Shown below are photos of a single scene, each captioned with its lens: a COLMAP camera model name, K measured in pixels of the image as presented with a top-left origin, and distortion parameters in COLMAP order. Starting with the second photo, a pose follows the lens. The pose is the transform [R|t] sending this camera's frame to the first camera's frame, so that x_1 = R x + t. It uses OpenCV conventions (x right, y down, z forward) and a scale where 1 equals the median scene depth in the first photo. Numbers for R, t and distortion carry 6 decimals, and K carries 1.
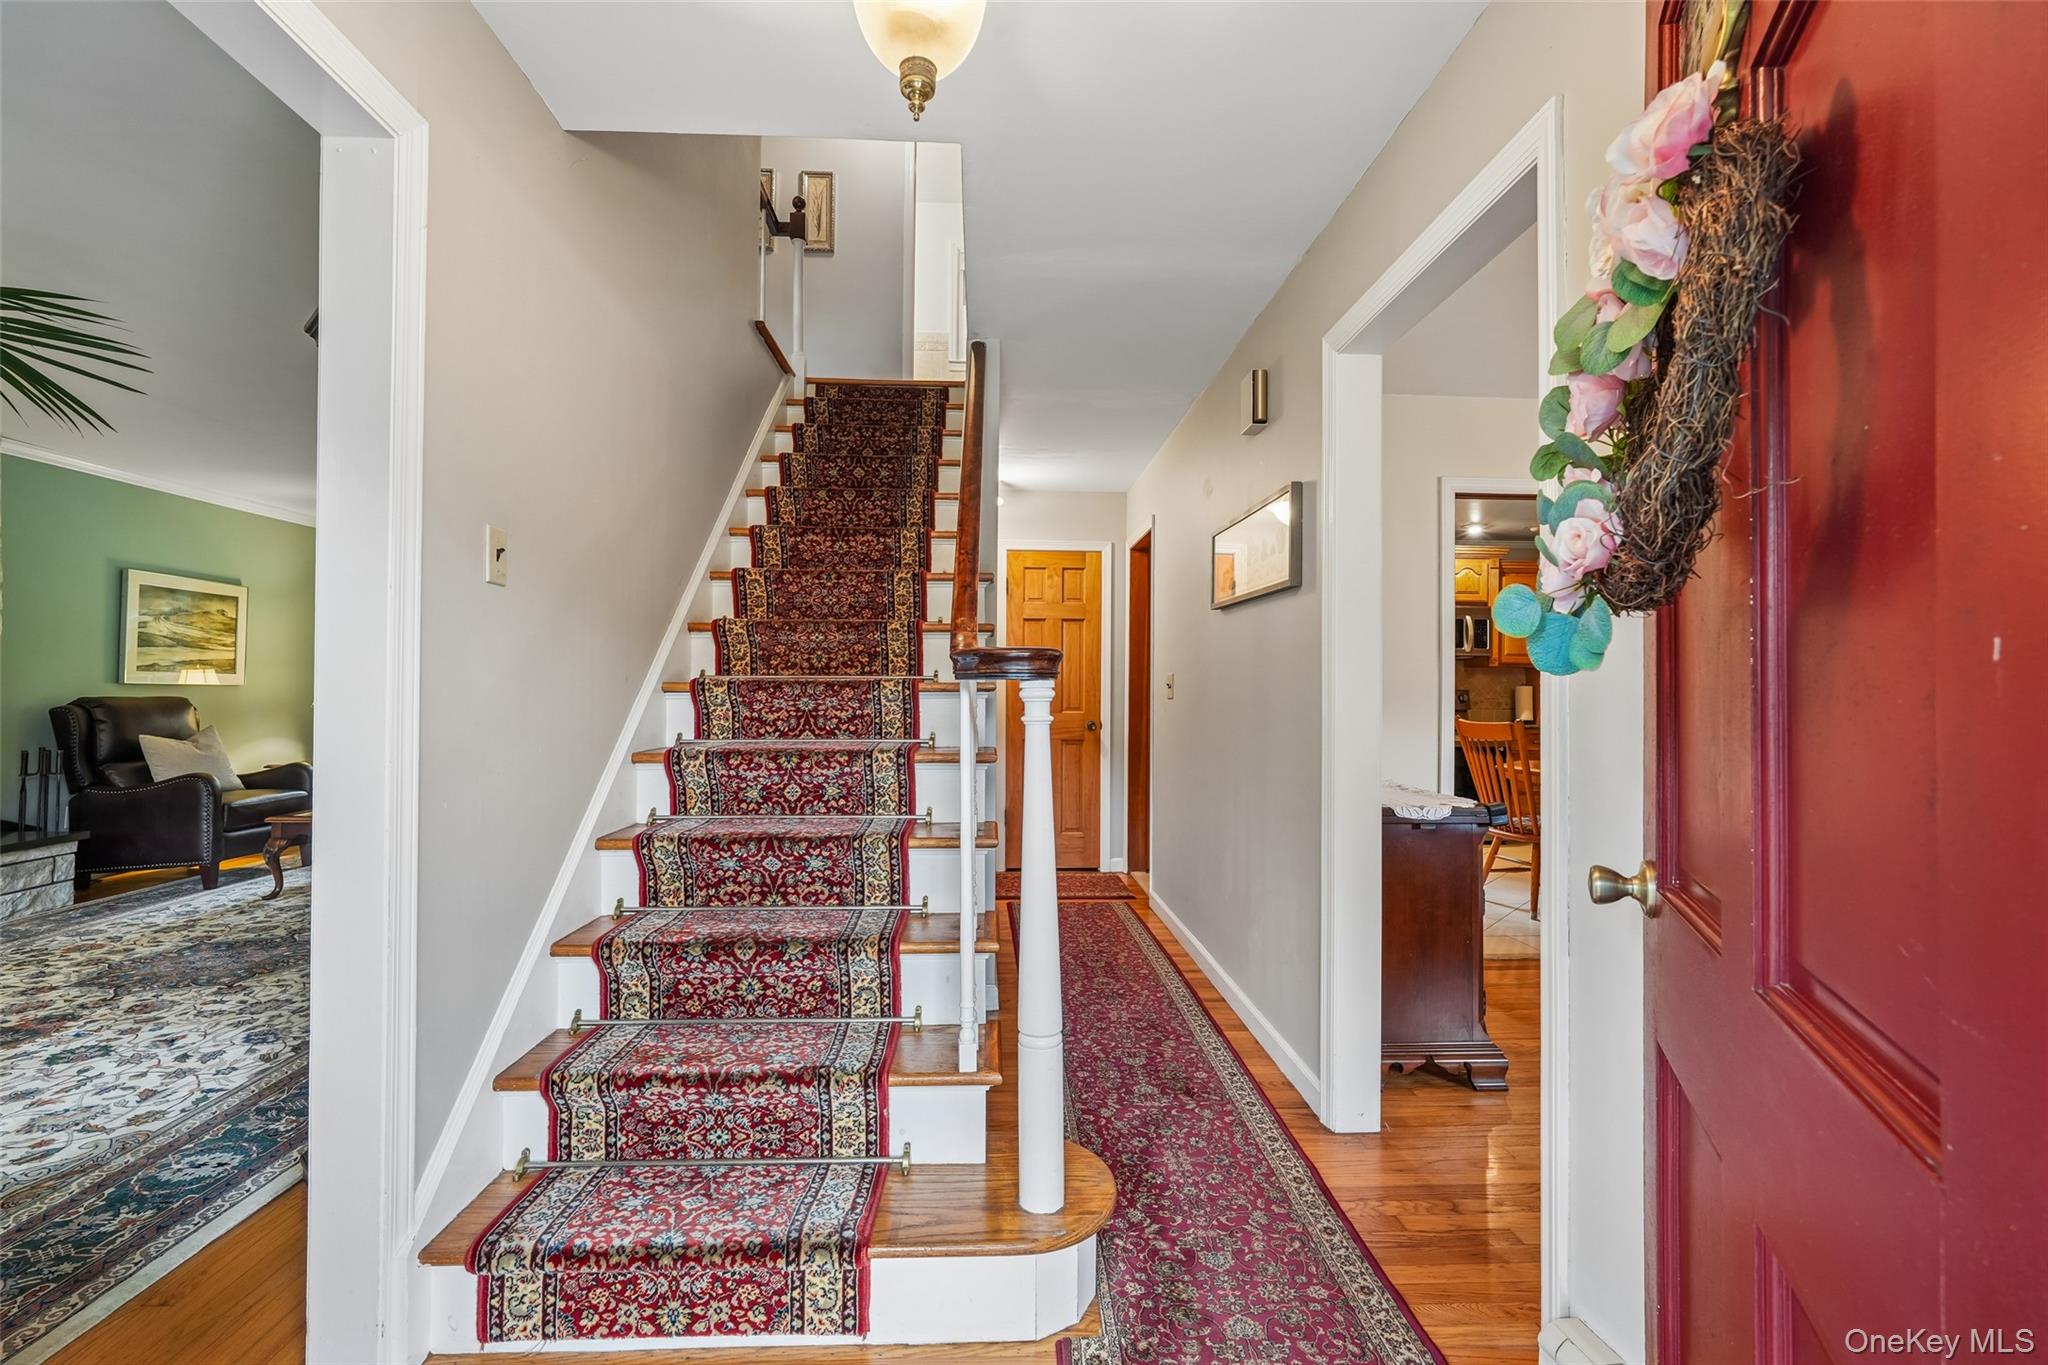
lens RADIAL K [[902.0, 0, 1020.5], [0, 902.0, 682.7], [0, 0, 1]] dist [-0.010578, 0.006196]
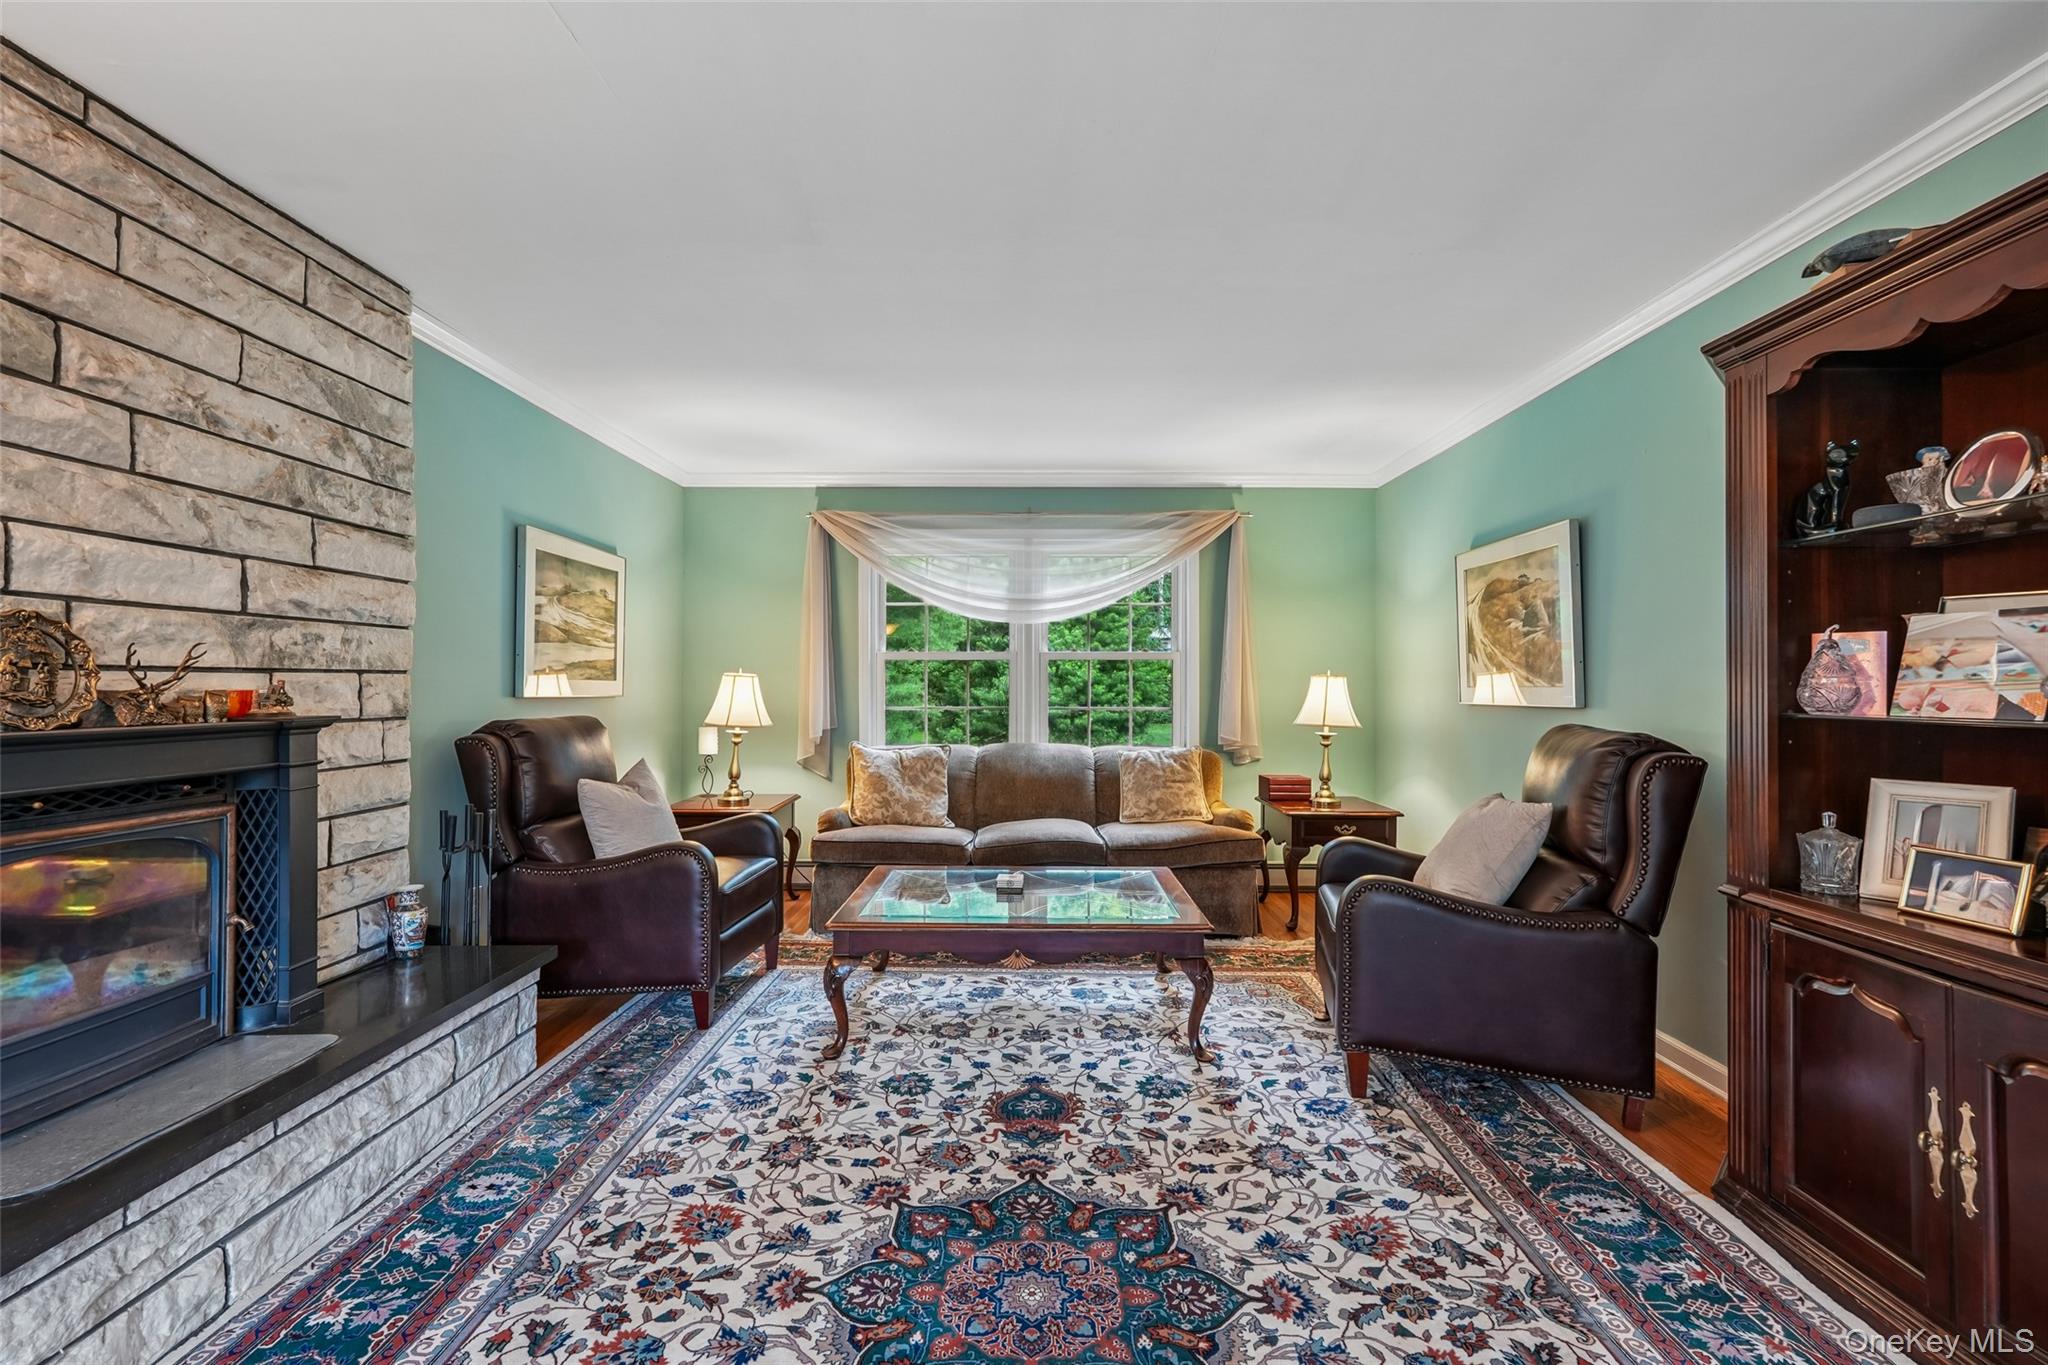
lens RADIAL K [[902.0, 0, 1018.8], [0, 902.0, 680.3], [0, 0, 1]] dist [-0.010578, 0.006196]
pose [[0.998404, -0.007452, -0.055988, -0.633640], [0.007687, 0.999963, 0.003976, -0.012408], [0.055956, -0.004400, 0.998424, 0.378666]]
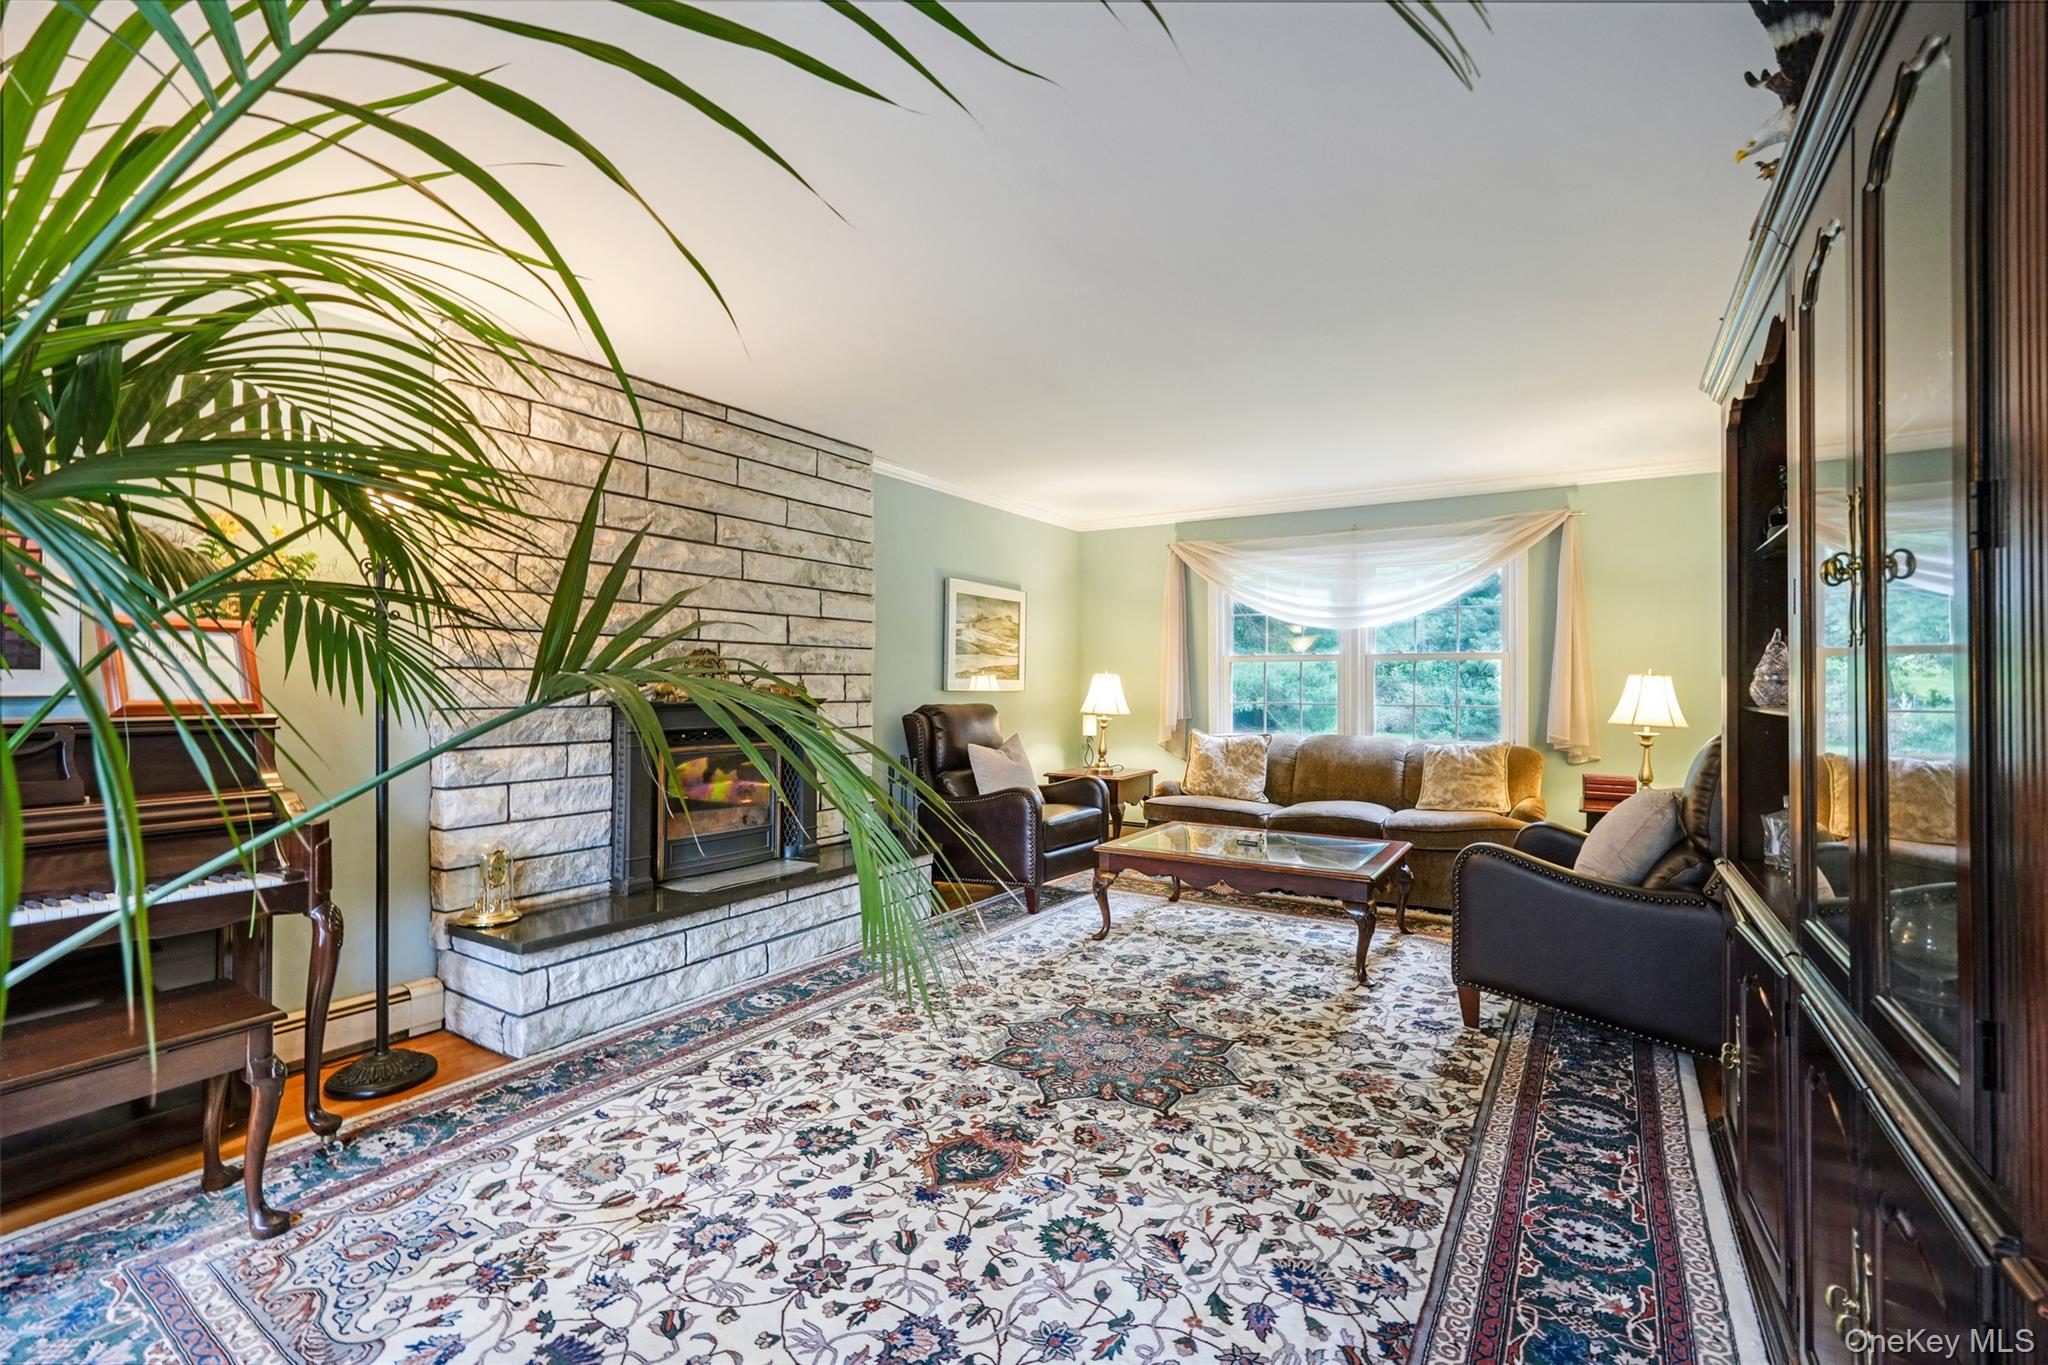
lens RADIAL K [[902.0, 0, 1019.8], [0, 902.0, 680.1], [0, 0, 1]] dist [-0.010578, 0.006196]
pose [[0.820884, -0.008194, -0.571036, -0.370731], [0.008999, 0.999959, -0.001413, -0.009533], [0.571024, -0.003978, 0.820924, 0.221812]]
